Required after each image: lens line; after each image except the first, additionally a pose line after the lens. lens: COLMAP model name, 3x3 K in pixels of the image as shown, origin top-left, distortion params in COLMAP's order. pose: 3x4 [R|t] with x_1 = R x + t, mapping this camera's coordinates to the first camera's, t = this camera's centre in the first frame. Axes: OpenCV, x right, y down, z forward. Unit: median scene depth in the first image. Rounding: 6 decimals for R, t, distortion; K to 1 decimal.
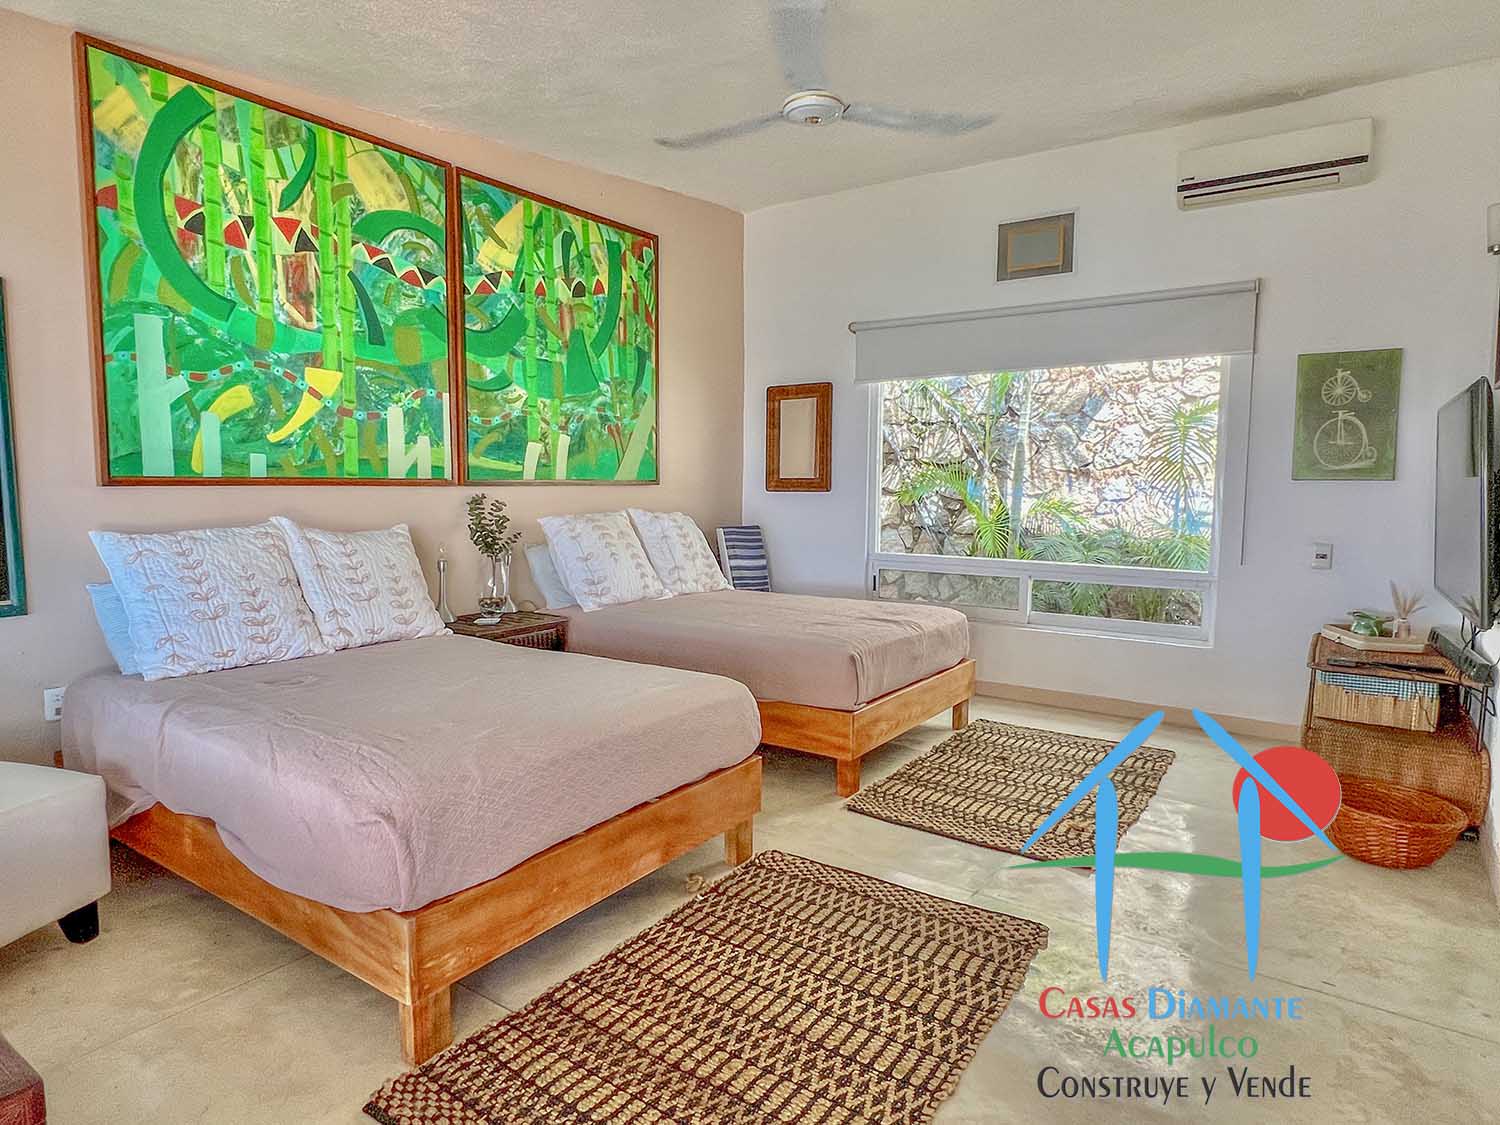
lens RADIAL K [[886.5, 0, 742.8], [0, 886.5, 566.8], [0, 0, 1]] dist [0.007232, -0.002877]
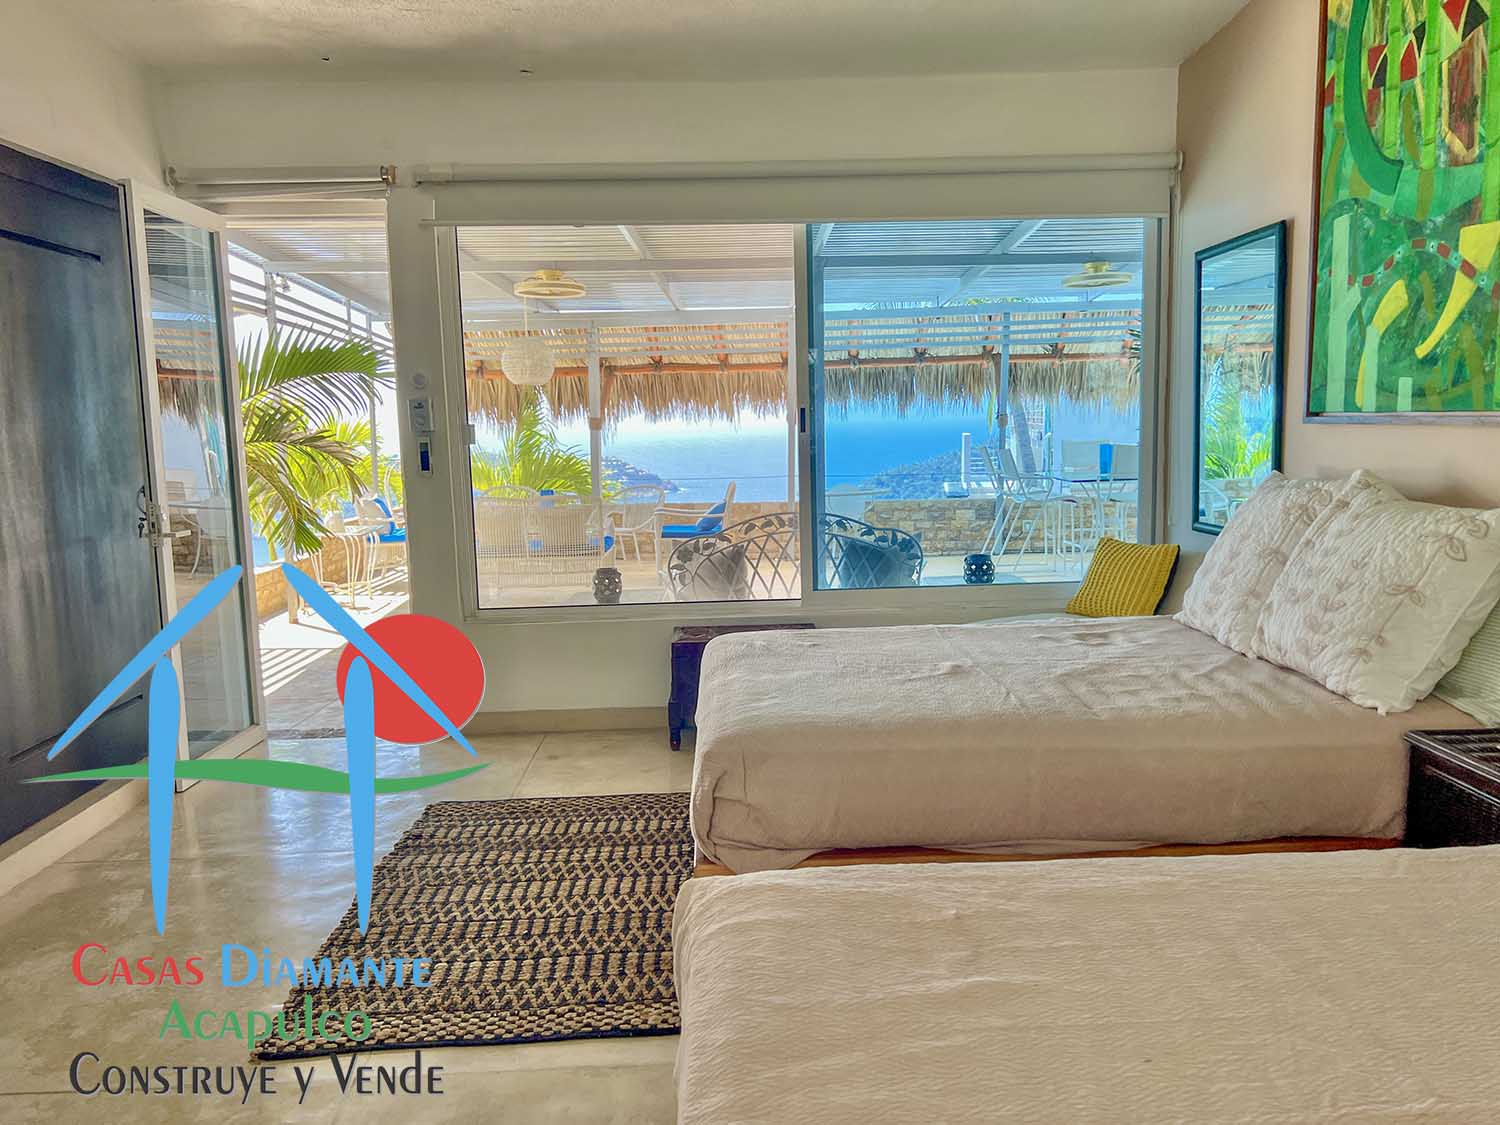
lens RADIAL K [[1126.2, 0, 750.3], [0, 1126.2, 551.7], [0, 0, 1]] dist [0.046836, -0.012751]
pose [[-0.801034, 0.089373, -0.591909, 0.139914], [-0.037336, 0.979408, 0.198409, -0.053490], [0.597453, 0.181031, -0.781203, 0.499406]]
